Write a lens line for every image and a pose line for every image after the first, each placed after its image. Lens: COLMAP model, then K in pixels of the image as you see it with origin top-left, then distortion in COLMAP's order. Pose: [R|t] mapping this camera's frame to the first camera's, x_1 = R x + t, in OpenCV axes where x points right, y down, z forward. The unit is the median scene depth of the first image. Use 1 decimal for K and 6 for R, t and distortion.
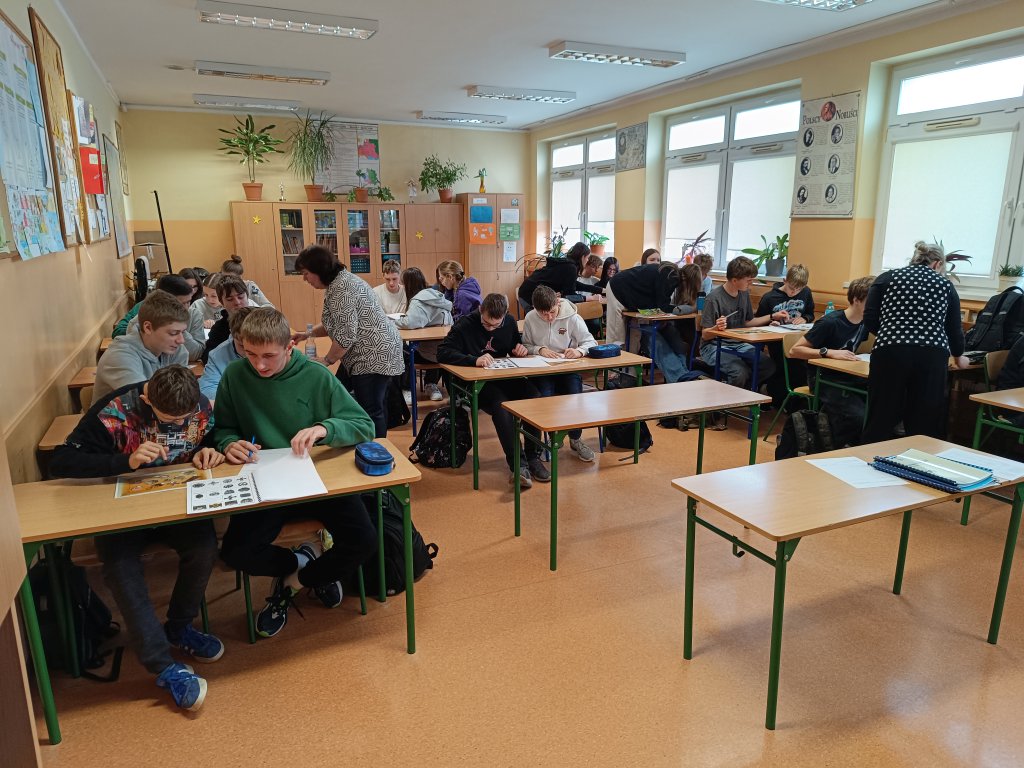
lens RADIAL K [[722.2, 0, 512.0], [0, 722.2, 384.0], [0, 0, 1]] dist [0.049006, -0.001602]
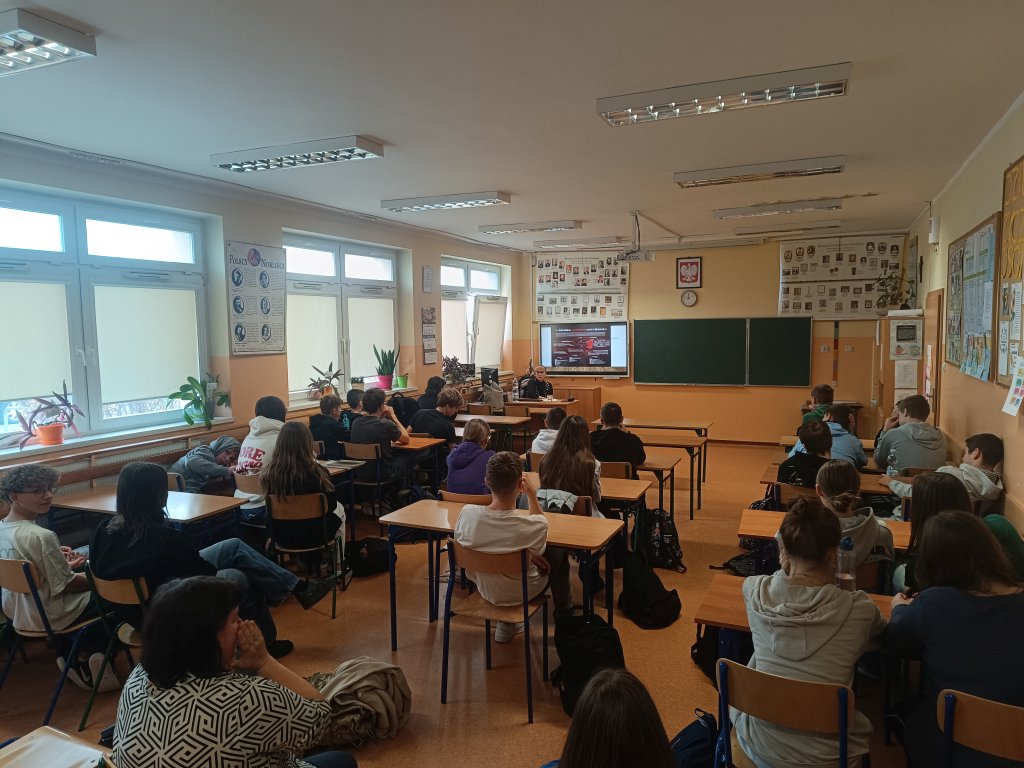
lens RADIAL K [[722.2, 0, 512.0], [0, 722.2, 384.0], [0, 0, 1]] dist [0.049006, -0.001602]
pose [[-0.670887, -0.010560, 0.741484, -0.591436], [0.216740, 0.953445, 0.209683, -0.329592], [-0.709179, 0.301383, -0.637365, 1.431321]]
